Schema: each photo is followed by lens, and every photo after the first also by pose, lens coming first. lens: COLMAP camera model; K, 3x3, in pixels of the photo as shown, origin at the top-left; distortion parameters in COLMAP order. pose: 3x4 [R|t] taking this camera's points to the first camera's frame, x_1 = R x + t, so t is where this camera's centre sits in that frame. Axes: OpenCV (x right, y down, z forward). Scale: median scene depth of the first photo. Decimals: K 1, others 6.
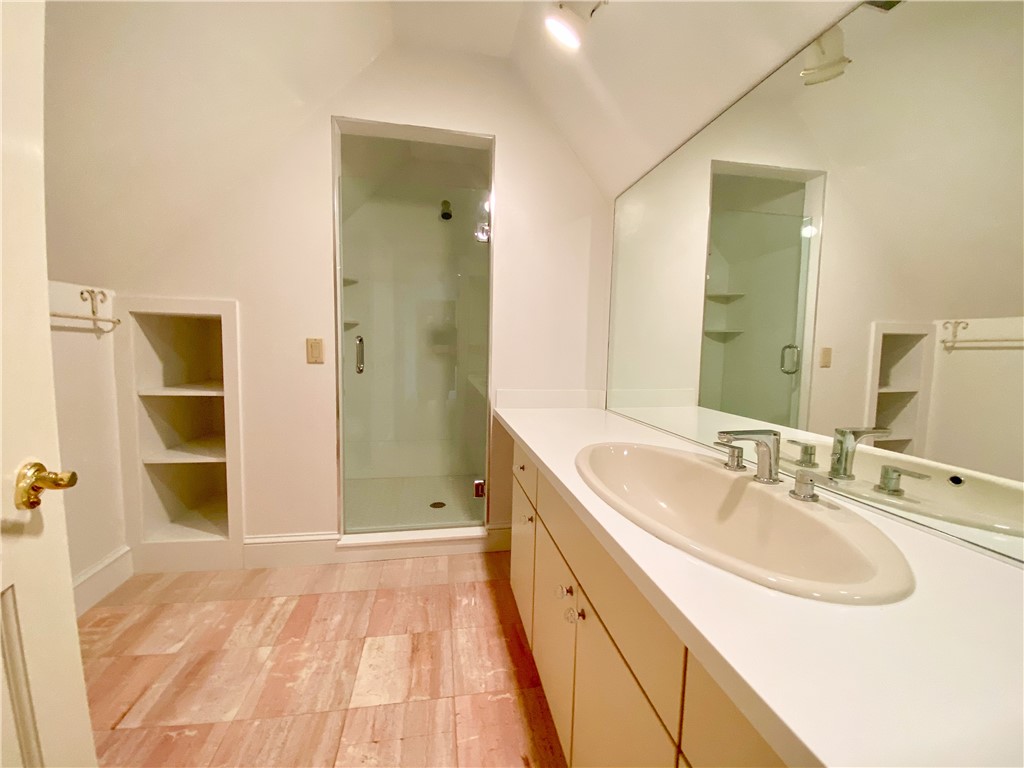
lens RADIAL K [[417.9, 0, 513.9], [0, 417.9, 383.1], [0, 0, 1]] dist [-0.002658, -0.000881]
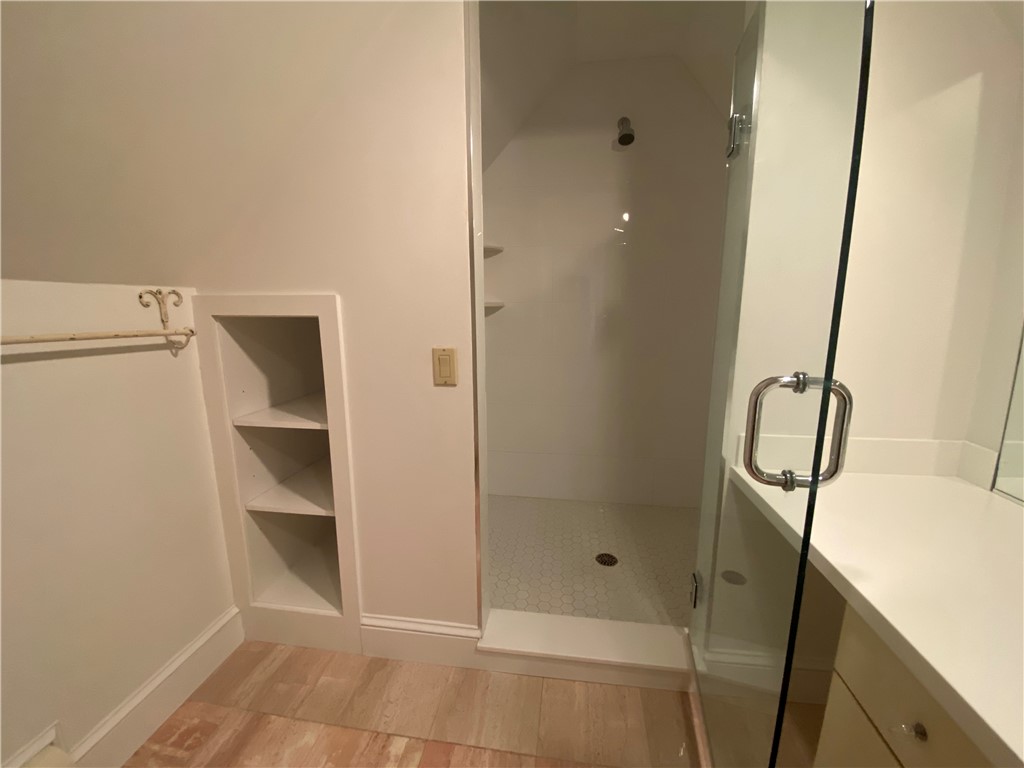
lens RADIAL K [[417.9, 0, 509.6], [0, 417.9, 382.1], [0, 0, 1]] dist [-0.002658, -0.000881]
pose [[0.947531, 0.034032, -0.317848, -0.185358], [-0.004610, 0.995668, 0.092865, -0.120729], [0.319632, -0.086527, 0.943583, 0.447193]]
